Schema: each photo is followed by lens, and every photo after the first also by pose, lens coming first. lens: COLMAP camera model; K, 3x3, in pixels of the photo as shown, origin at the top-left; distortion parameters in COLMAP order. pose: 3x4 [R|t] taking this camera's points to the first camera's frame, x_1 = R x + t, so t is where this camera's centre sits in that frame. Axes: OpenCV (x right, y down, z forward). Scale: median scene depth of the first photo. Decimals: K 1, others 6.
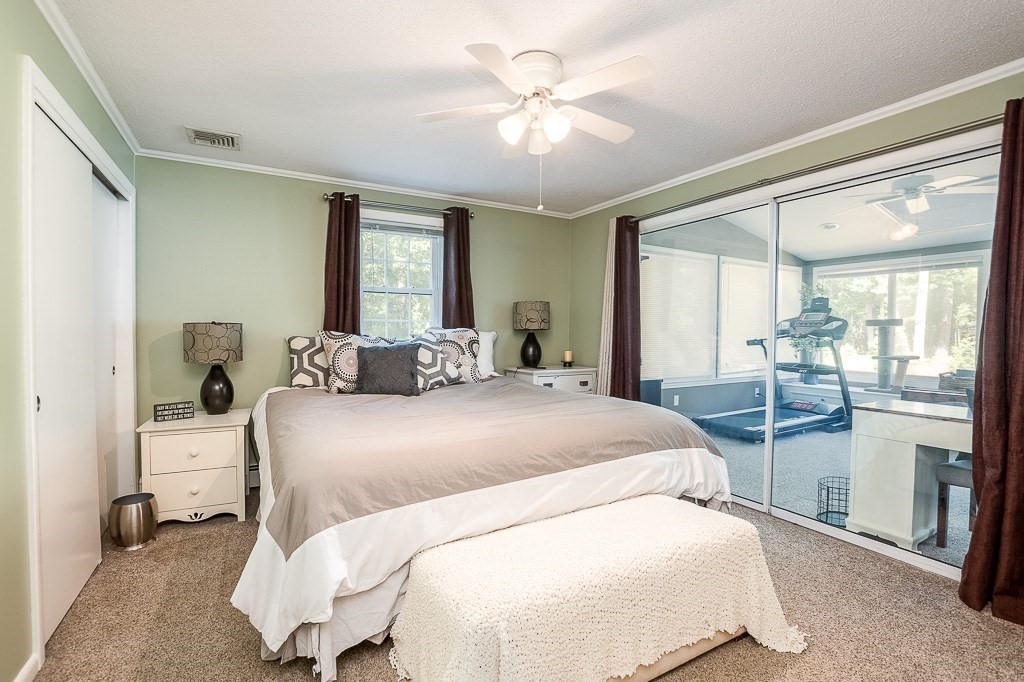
lens RADIAL K [[459.5, 0, 511.4], [0, 459.5, 343.4], [0, 0, 1]] dist [-0.020438, 0.000327]
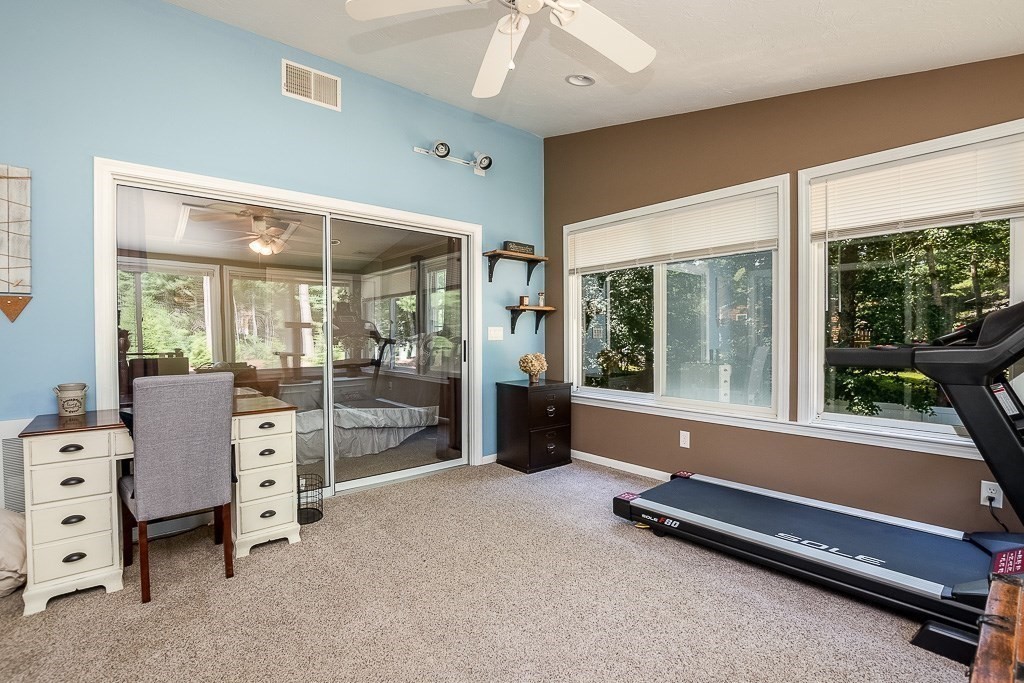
lens RADIAL K [[459.5, 0, 510.6], [0, 459.5, 341.6], [0, 0, 1]] dist [-0.020438, 0.000327]
pose [[0.175220, 0.005607, -0.984513, 0.871493], [-0.028177, 0.999603, 0.000678, -0.001217], [0.984126, 0.027622, 0.175308, 0.606676]]
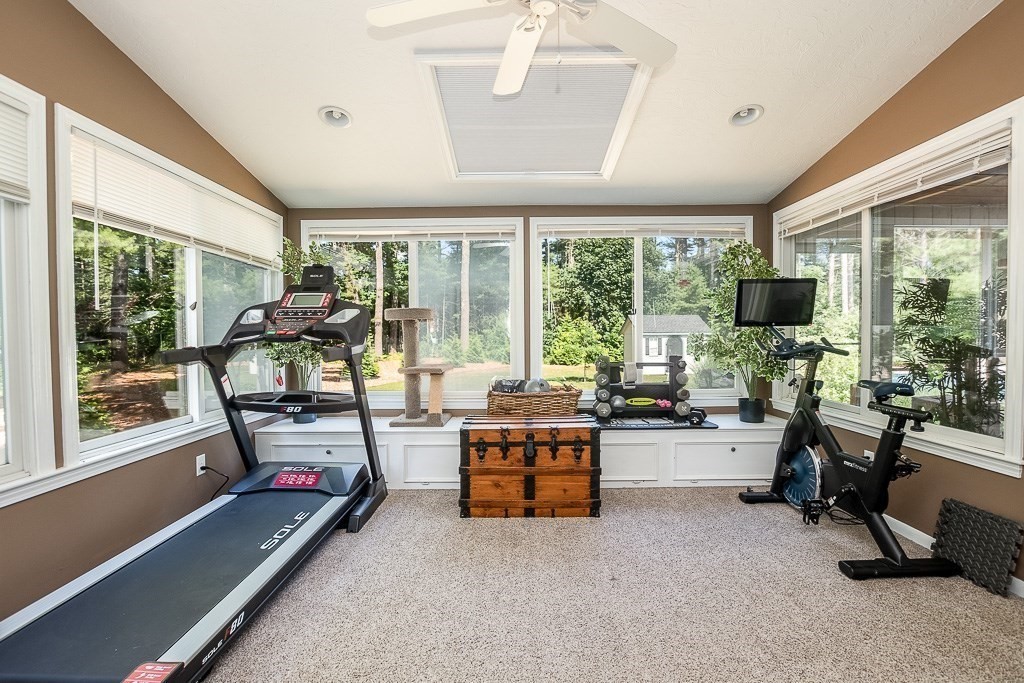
lens RADIAL K [[459.5, 0, 507.9], [0, 459.5, 346.7], [0, 0, 1]] dist [-0.020438, 0.000327]
pose [[0.514051, -0.033279, 0.857114, 0.334684], [0.034069, 0.999251, 0.018365, -0.007729], [-0.857083, 0.019760, 0.514800, 0.541127]]
